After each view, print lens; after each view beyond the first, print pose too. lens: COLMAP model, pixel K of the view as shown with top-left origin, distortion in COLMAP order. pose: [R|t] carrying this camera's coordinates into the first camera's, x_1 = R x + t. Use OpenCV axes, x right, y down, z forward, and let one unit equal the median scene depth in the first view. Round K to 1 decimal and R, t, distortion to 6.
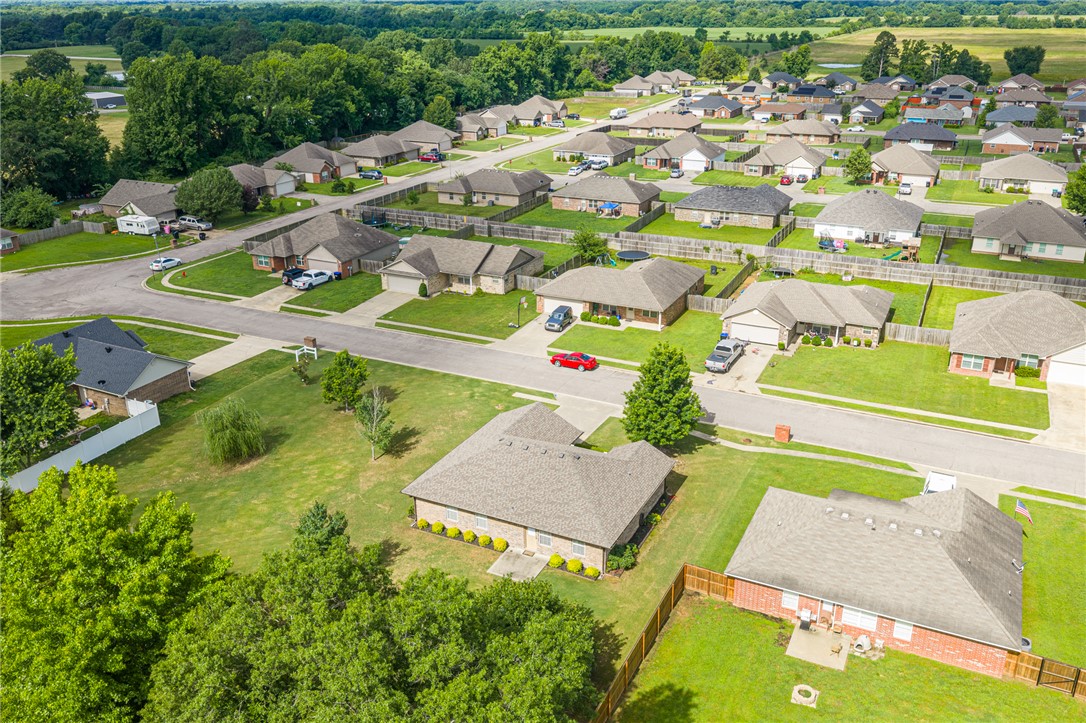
lens RADIAL K [[892.6, 0, 543.9], [0, 892.6, 358.1], [0, 0, 1]] dist [0.018411, -0.032748]
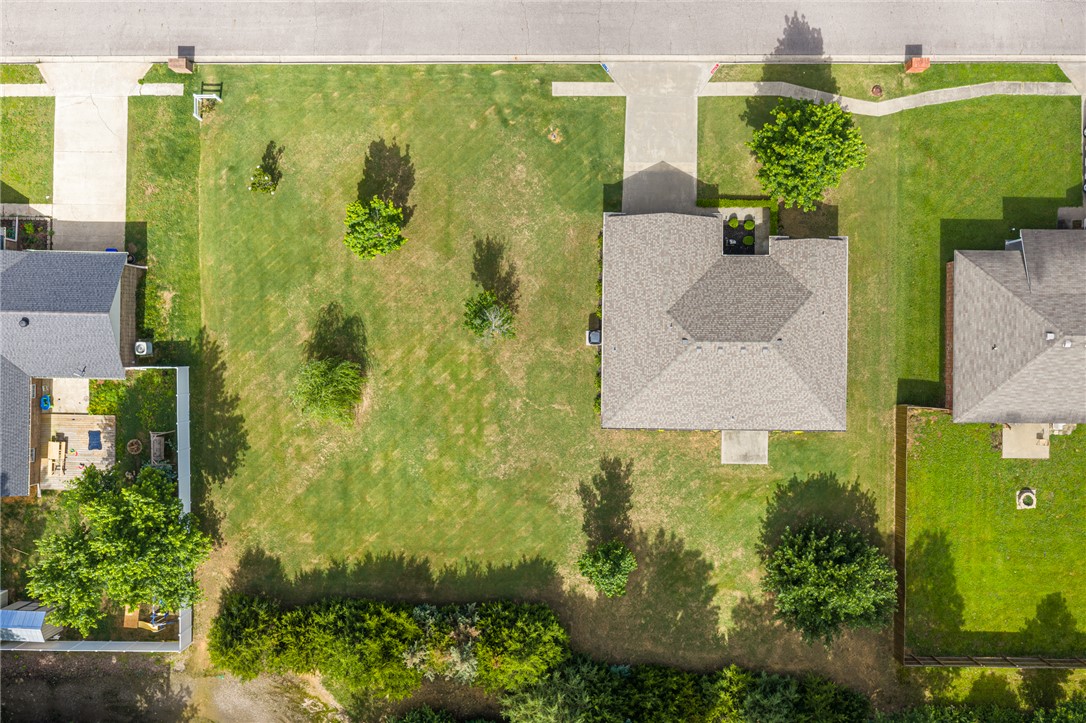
lens RADIAL K [[892.6, 0, 546.9], [0, 892.6, 360.3], [0, 0, 1]] dist [0.018411, -0.032748]
pose [[0.898657, -0.438650, 0.001287, -0.098073], [0.164056, 0.338819, 0.926438, -0.405262], [-0.406818, -0.832339, 0.376446, 0.391994]]
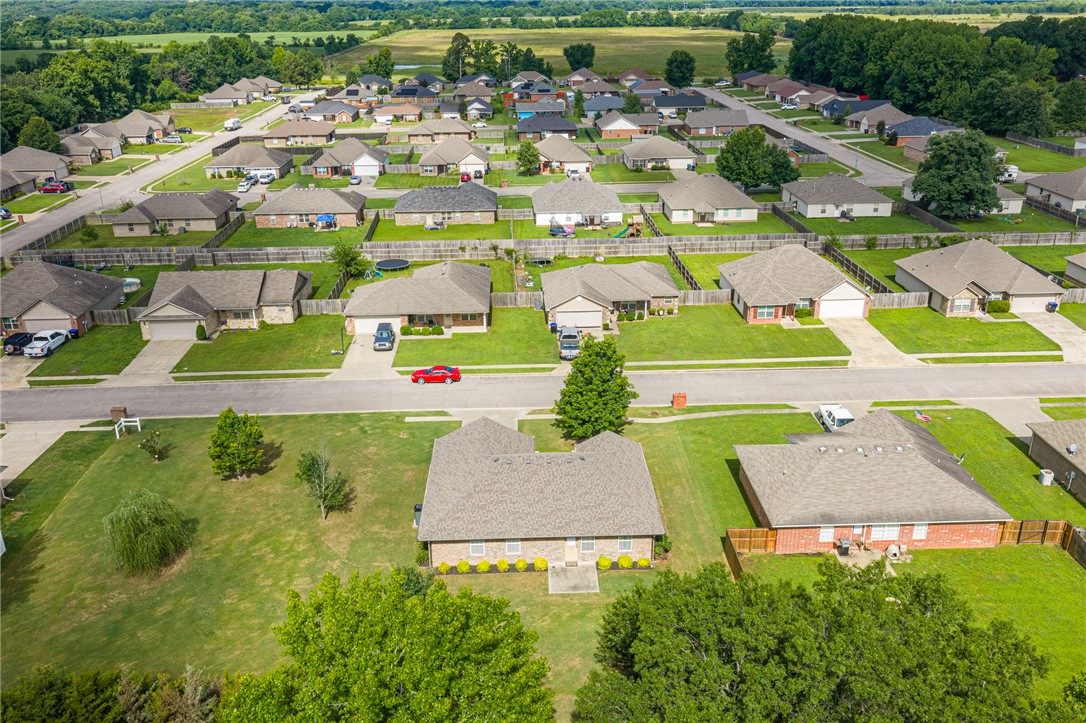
lens RADIAL K [[892.6, 0, 542.3], [0, 892.6, 365.0], [0, 0, 1]] dist [0.018411, -0.032748]
pose [[0.879632, -0.180290, 0.440163, -0.224028], [0.179142, 0.982814, 0.044558, -0.023409], [-0.440631, 0.039657, 0.896812, 0.064513]]
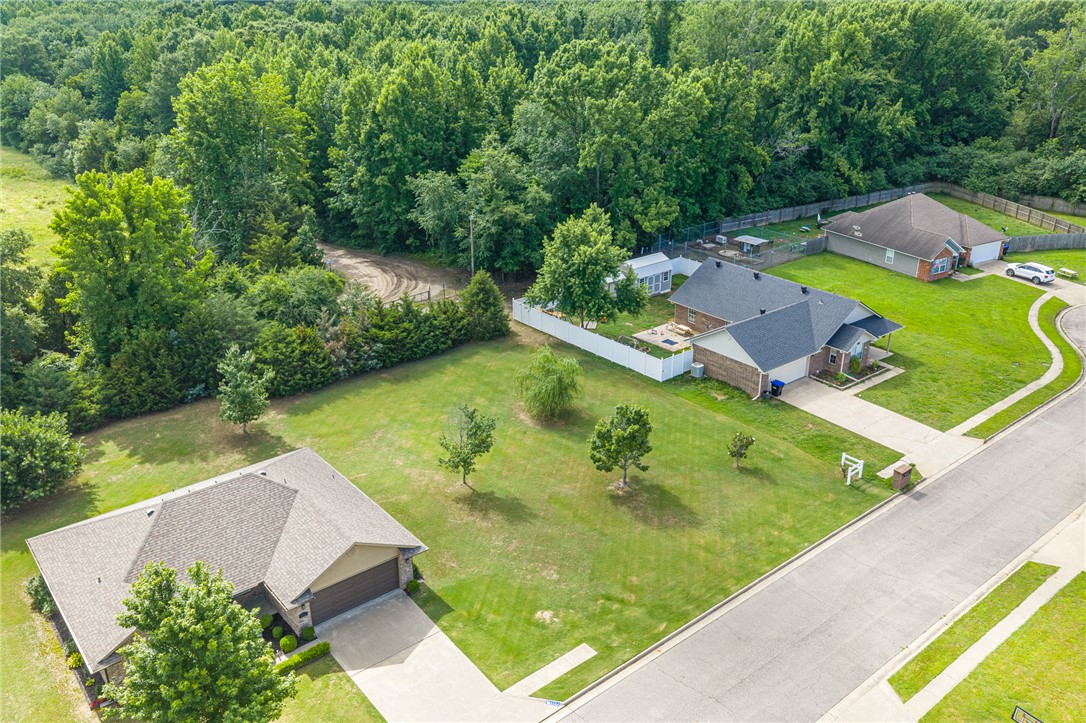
lens RADIAL K [[892.6, 0, 543.7], [0, 892.6, 367.3], [0, 0, 1]] dist [0.018411, -0.032748]
pose [[-0.412419, 0.376609, -0.829504, 0.247704], [-0.334634, 0.784264, 0.522446, -0.249990], [0.847308, 0.493046, -0.197419, 0.721069]]
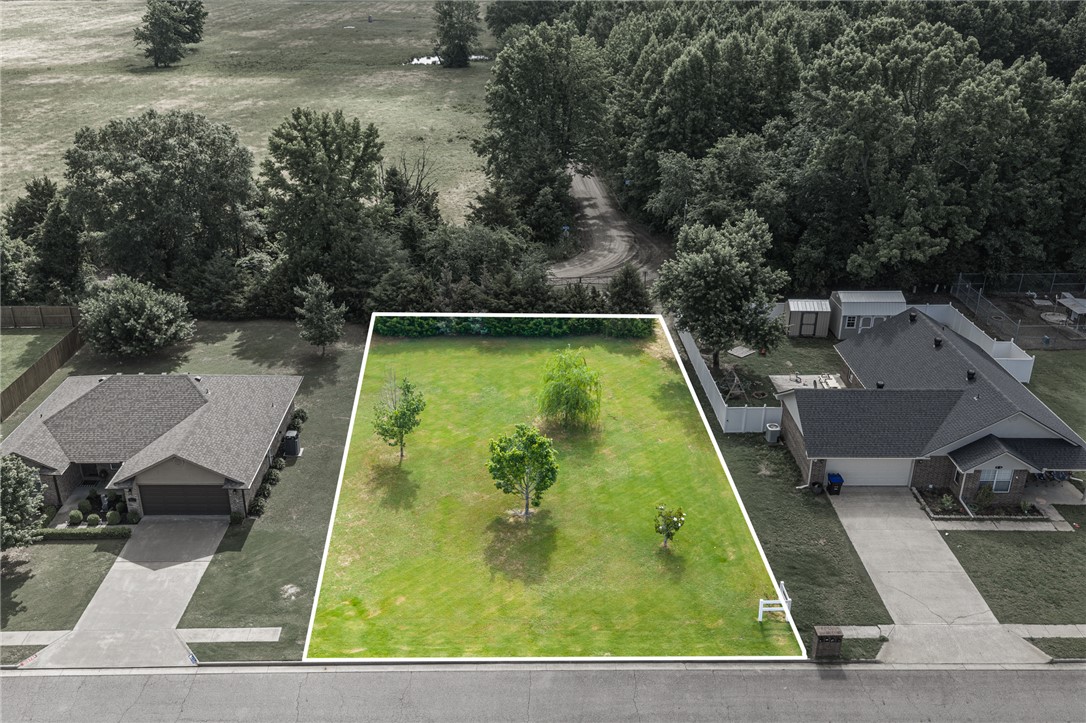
lens RADIAL K [[941.9, 0, 516.6], [0, 941.9, 347.1], [0, 0, 1]] dist [0.009029, -0.015485]
pose [[-0.894219, 0.190758, -0.404950, 0.022189], [-0.157103, 0.713363, 0.682959, -0.329569], [0.419156, 0.674333, -0.607933, 0.915563]]
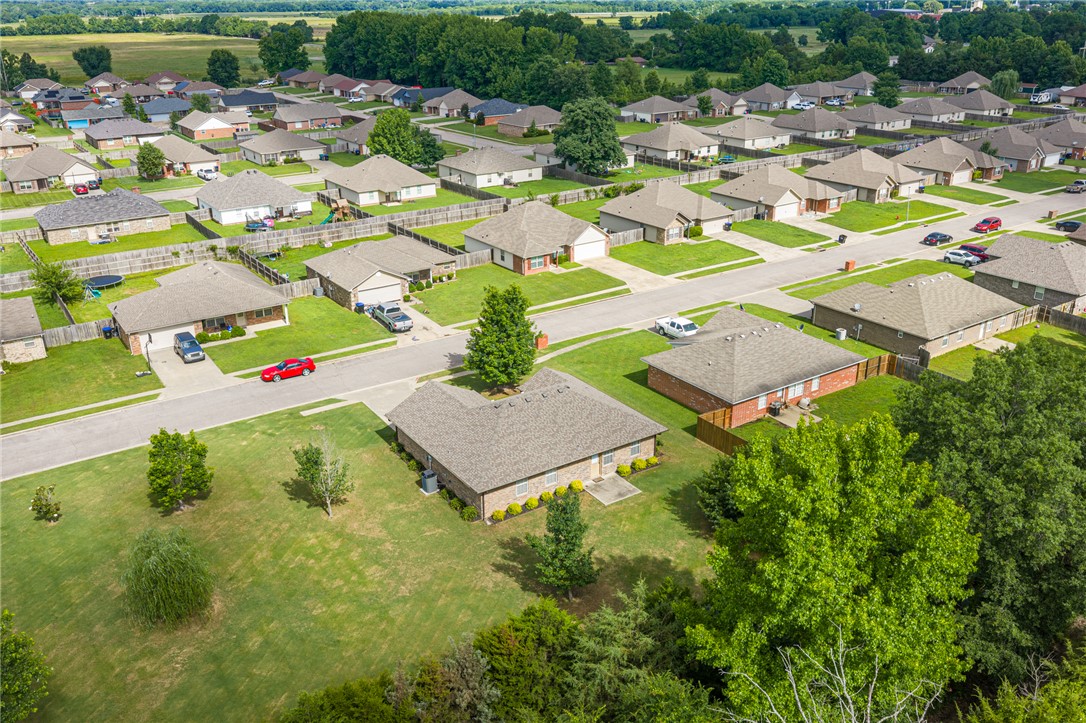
lens RADIAL K [[892.6, 0, 542.7], [0, 892.6, 370.8], [0, 0, 1]] dist [0.018411, -0.032748]
pose [[0.496583, -0.329553, 0.802995, -0.435810], [0.328324, 0.927701, 0.177693, -0.055627], [-0.803498, 0.175403, 0.568880, 0.221355]]
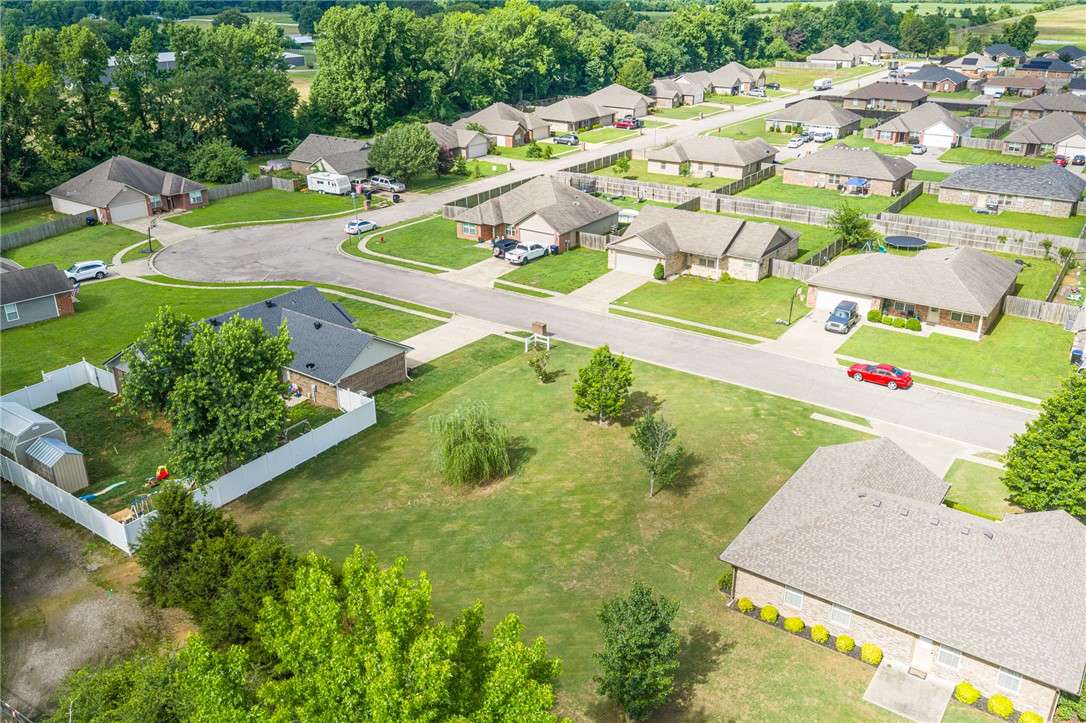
lens RADIAL K [[892.6, 0, 546.3], [0, 892.6, 360.3], [0, 0, 1]] dist [0.018411, -0.032748]
pose [[0.987286, 0.067332, -0.143986, -0.109687], [-0.063674, 0.997524, 0.029869, -0.011100], [0.145640, -0.020321, 0.989129, 0.148107]]
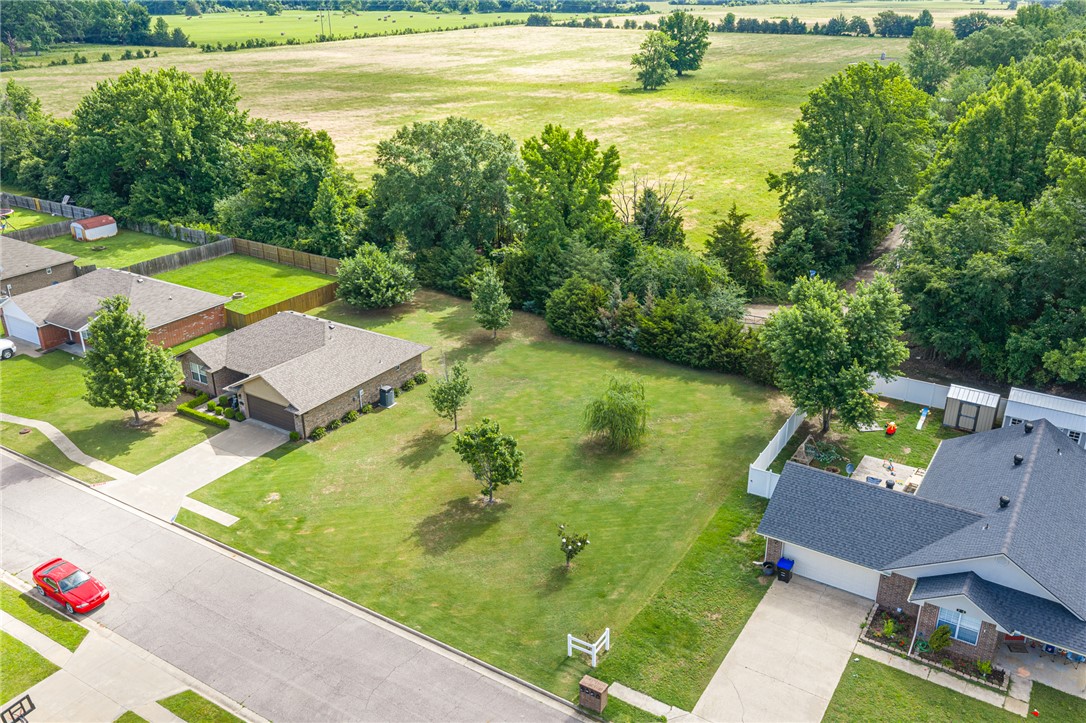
lens RADIAL K [[892.6, 0, 550.3], [0, 892.6, 365.7], [0, 0, 1]] dist [0.018411, -0.032748]
pose [[-0.995137, -0.027679, 0.094535, -0.226902], [0.048285, 0.699434, 0.713065, -0.346675], [-0.085857, 0.714161, -0.694696, 0.968924]]
